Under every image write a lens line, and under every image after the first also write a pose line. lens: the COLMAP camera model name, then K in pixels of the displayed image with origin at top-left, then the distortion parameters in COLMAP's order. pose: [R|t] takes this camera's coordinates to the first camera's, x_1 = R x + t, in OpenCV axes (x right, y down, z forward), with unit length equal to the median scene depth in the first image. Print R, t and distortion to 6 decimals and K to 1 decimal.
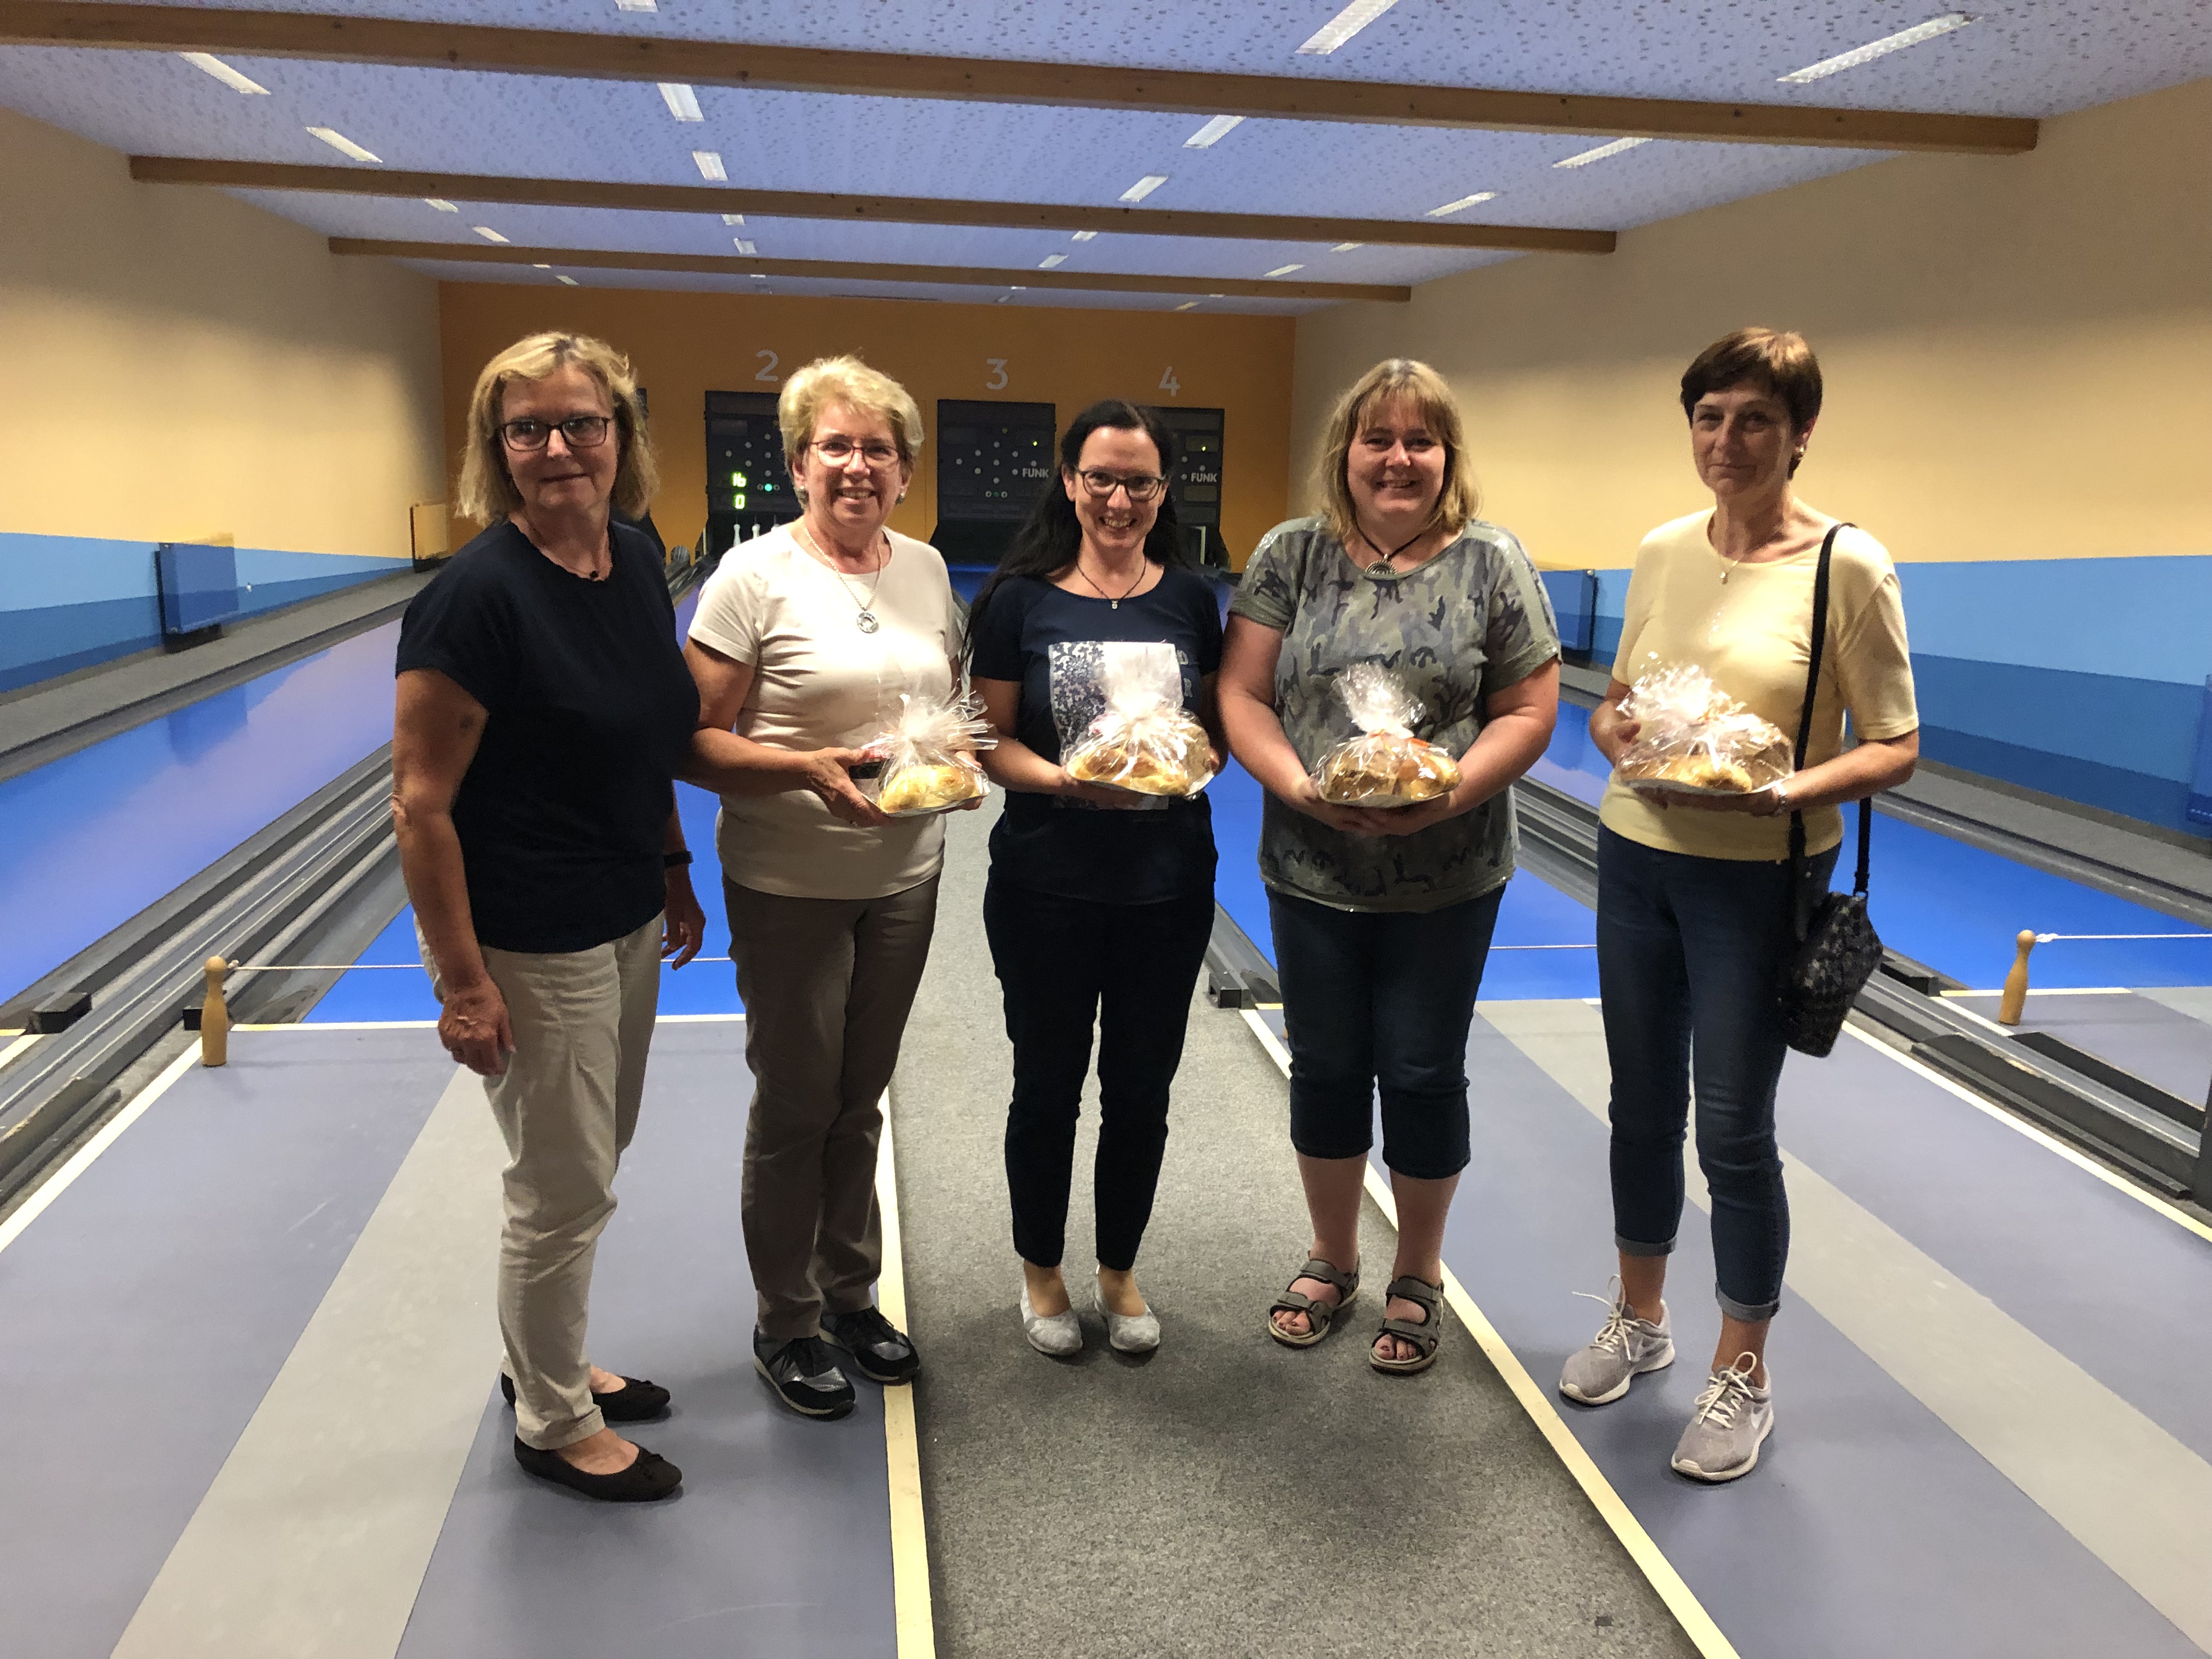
lens RADIAL K [[1797.5, 0, 1115.9], [0, 1797.5, 831.7], [0, 0, 1]] dist [0.036169, -0.010326]
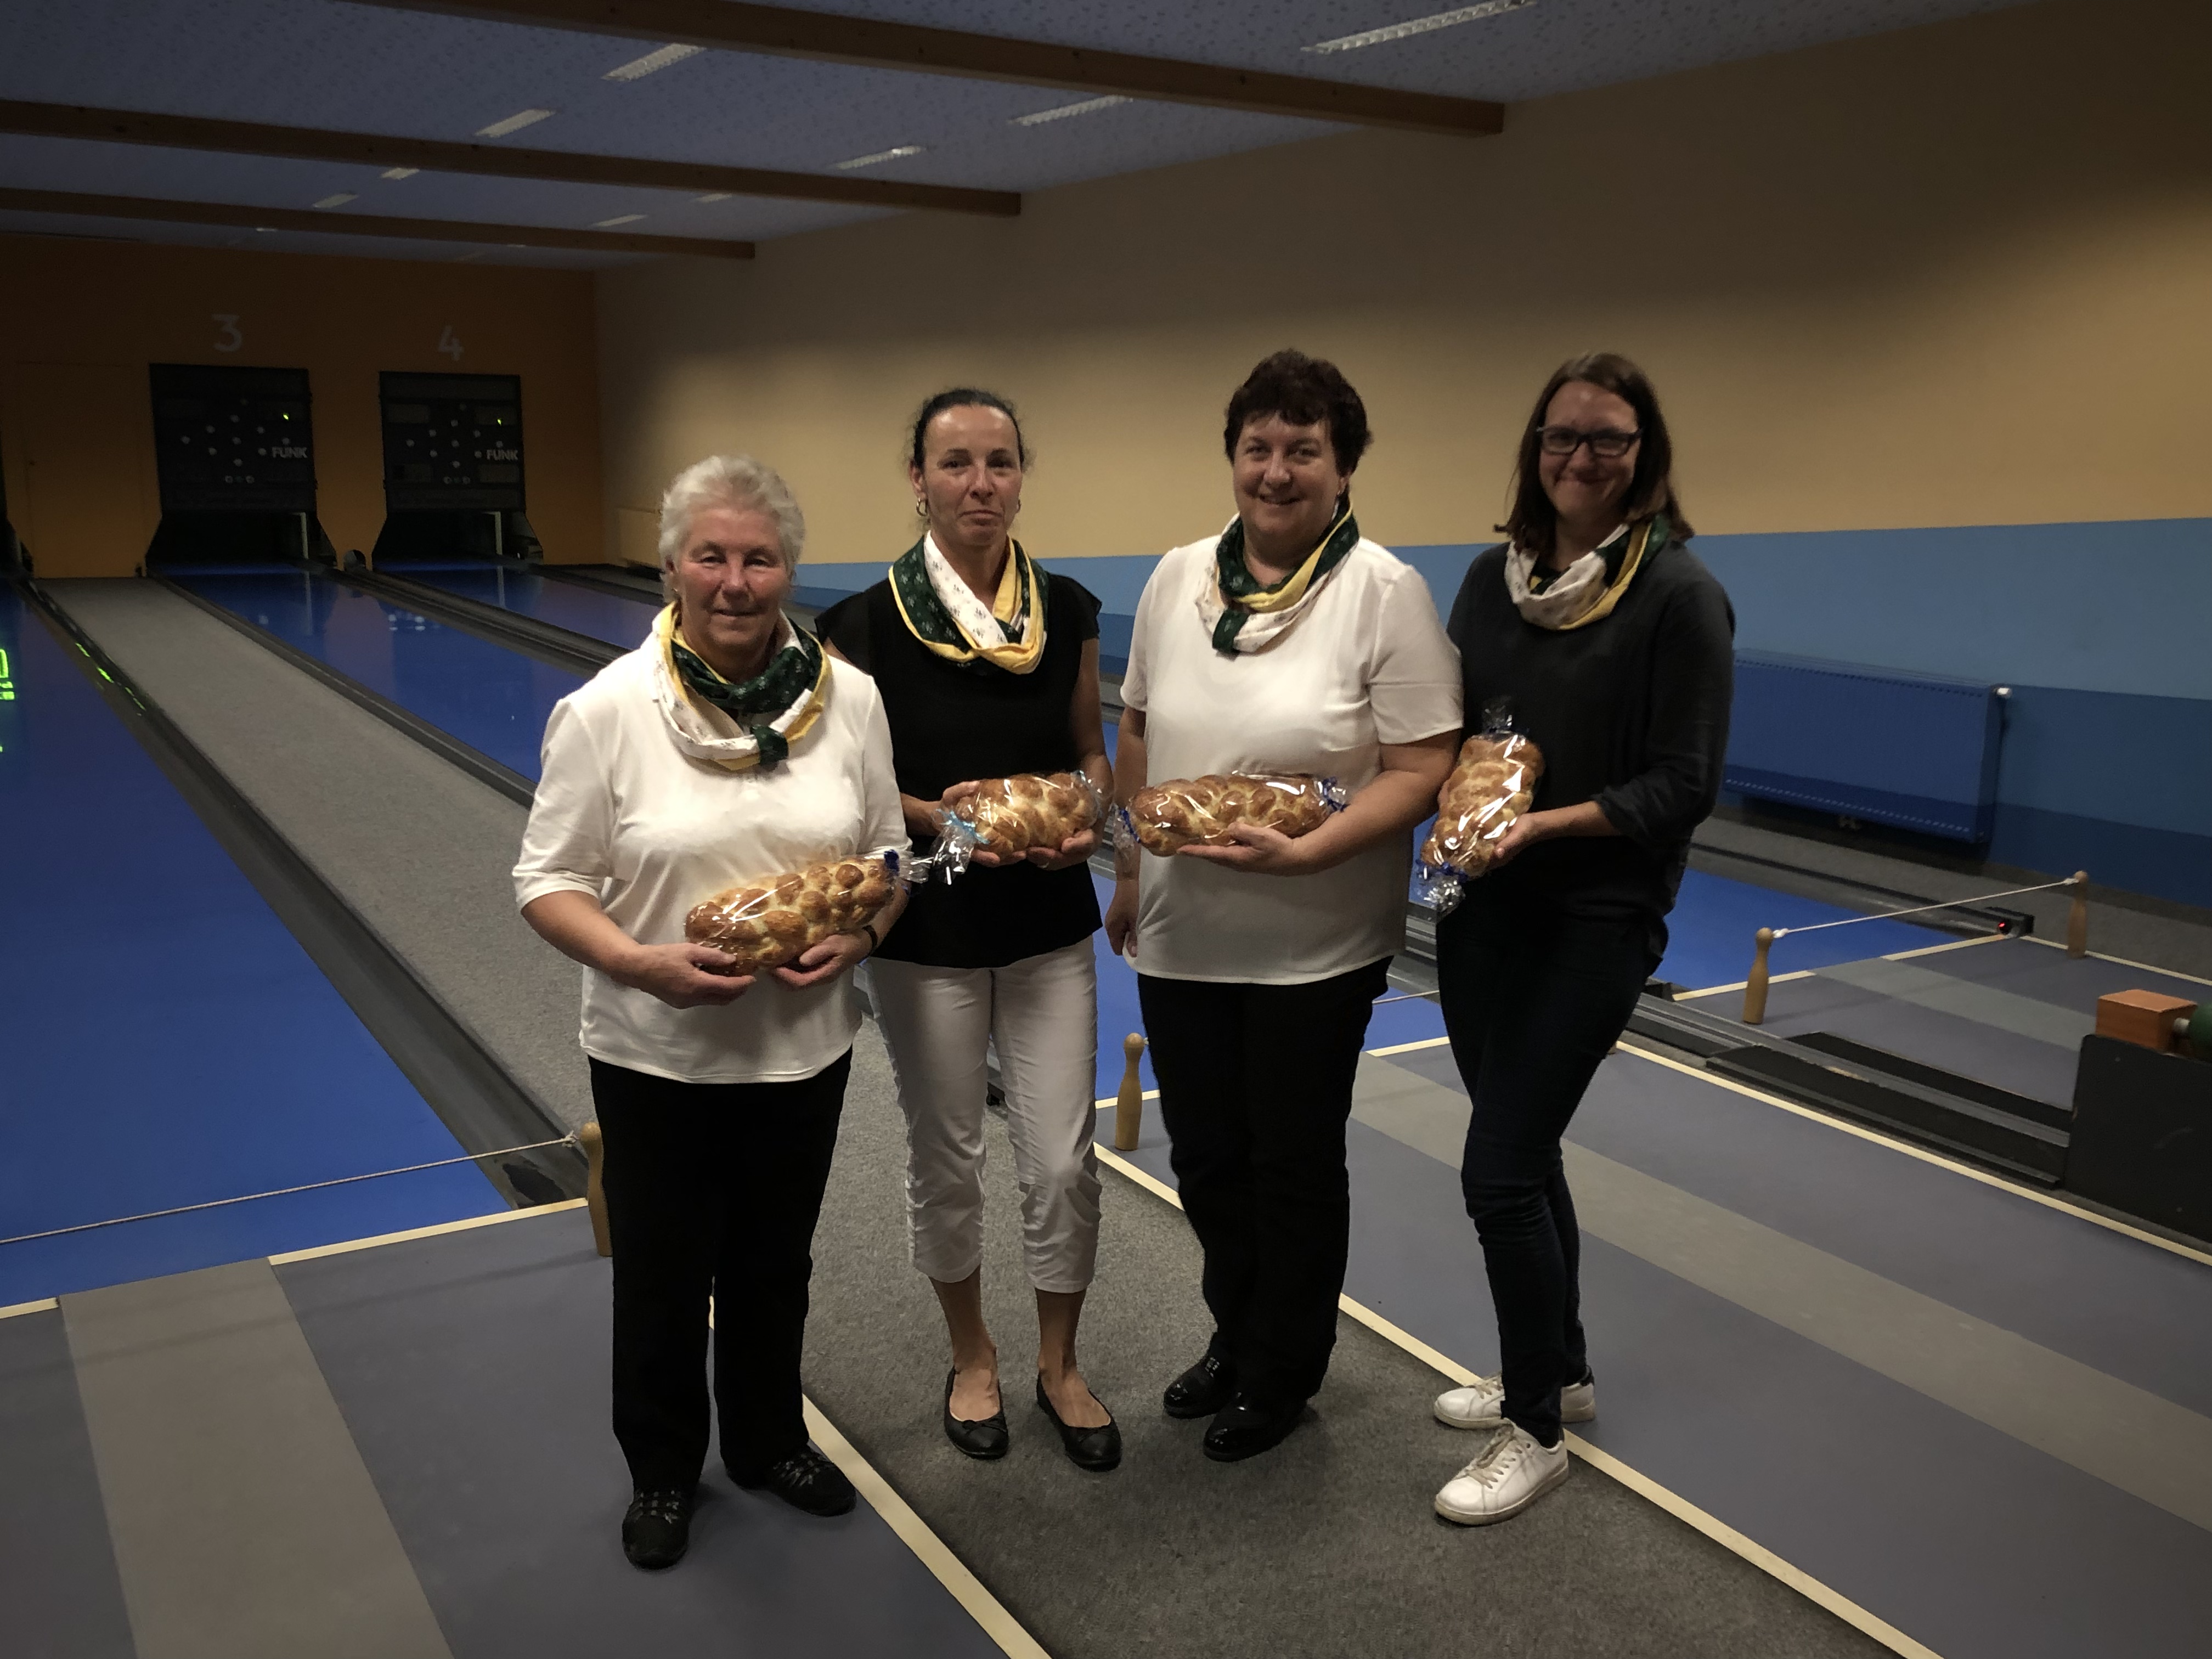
lens RADIAL K [[1972.5, 0, 1073.9], [0, 1972.5, 803.0], [0, 0, 1]] dist [0.011472, 0.022780]
pose [[0.926394, -0.078375, 0.368309, -0.116382], [0.083569, 0.996500, 0.001856, -0.022801], [-0.367165, 0.029060, 0.929702, 0.065090]]
